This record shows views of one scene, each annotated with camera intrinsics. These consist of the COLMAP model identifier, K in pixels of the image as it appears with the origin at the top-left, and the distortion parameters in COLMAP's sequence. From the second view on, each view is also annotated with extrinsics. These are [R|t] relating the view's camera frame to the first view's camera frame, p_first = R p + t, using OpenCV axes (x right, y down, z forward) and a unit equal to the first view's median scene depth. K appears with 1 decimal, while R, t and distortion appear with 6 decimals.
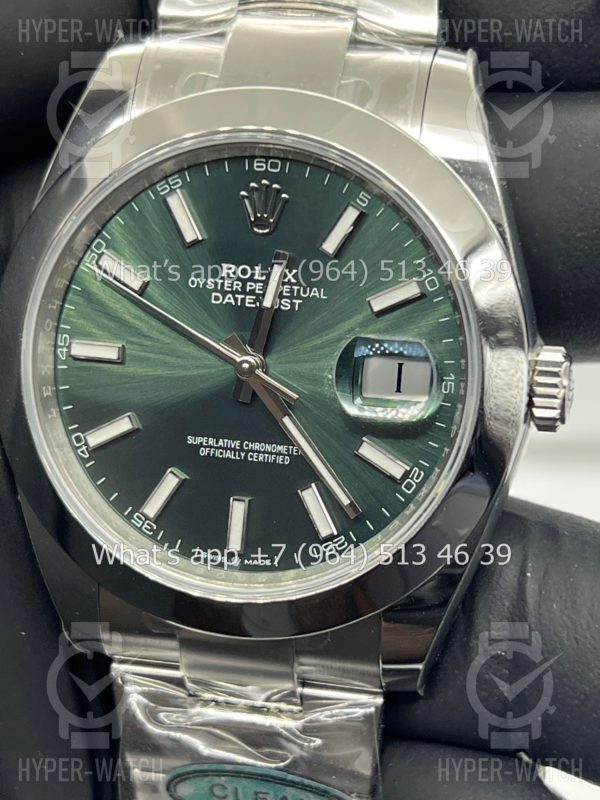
lens RADIAL K [[1756.7, 0, 299.4], [0, 1756.7, 400.3], [0, 0, 1]] dist [0.253726, 0.000000]
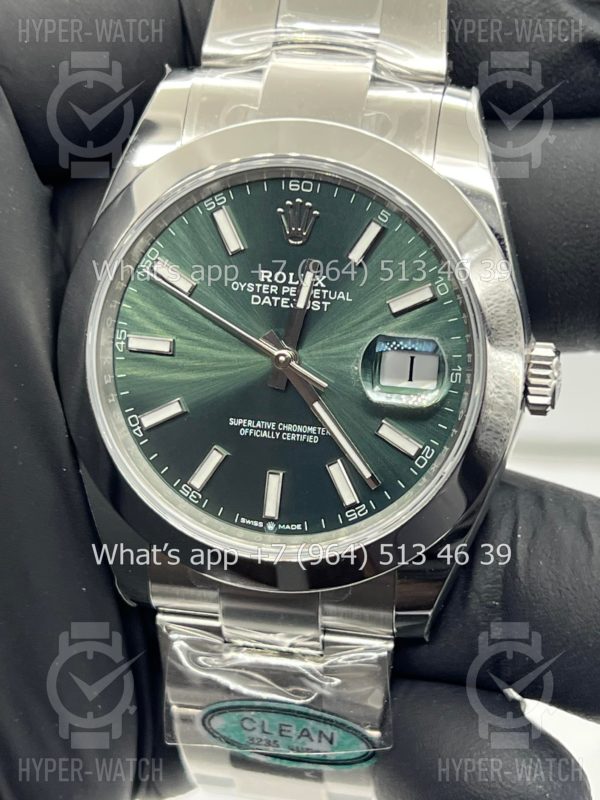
lens RADIAL K [[1756.7, 0, 299.0], [0, 1756.7, 391.8], [0, 0, 1]] dist [0.253726, 0.000000]
pose [[0.998790, 0.002236, 0.049126, -0.074305], [-0.003057, 0.999857, 0.016638, -0.016482], [-0.049081, -0.016768, 0.998654, -0.158759]]
